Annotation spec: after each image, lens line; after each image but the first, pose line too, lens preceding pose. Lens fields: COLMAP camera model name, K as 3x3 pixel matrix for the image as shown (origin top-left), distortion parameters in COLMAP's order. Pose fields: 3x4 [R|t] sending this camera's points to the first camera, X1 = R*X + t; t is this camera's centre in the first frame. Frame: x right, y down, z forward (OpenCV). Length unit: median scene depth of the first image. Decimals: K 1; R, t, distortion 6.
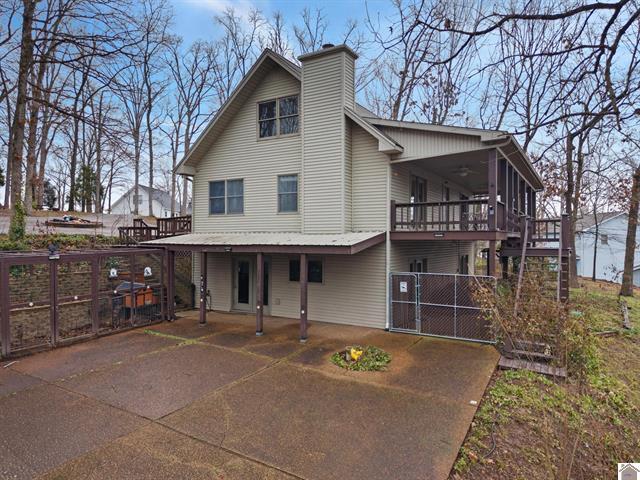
lens RADIAL K [[445.5, 0, 320.9], [0, 445.5, 237.6], [0, 0, 1]] dist [0.001773, -0.000181]
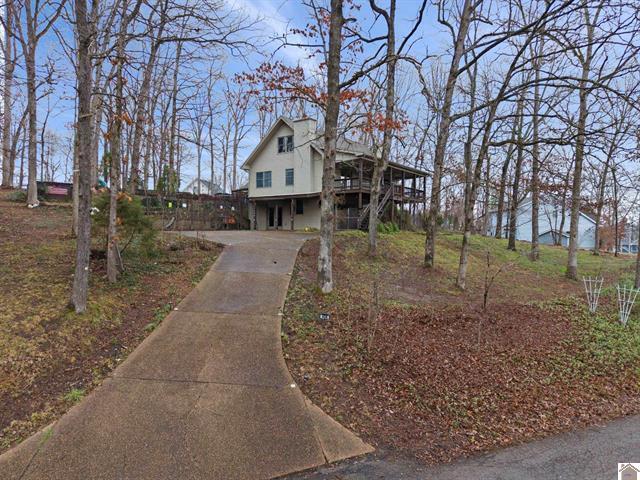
lens RADIAL K [[445.5, 0, 320.1], [0, 445.5, 240.9], [0, 0, 1]] dist [0.001773, -0.000181]
pose [[0.996293, 0.000516, -0.086021, 0.278093], [0.000972, 0.999851, 0.017252, 0.190925], [0.086017, -0.017272, 0.996144, -1.285355]]
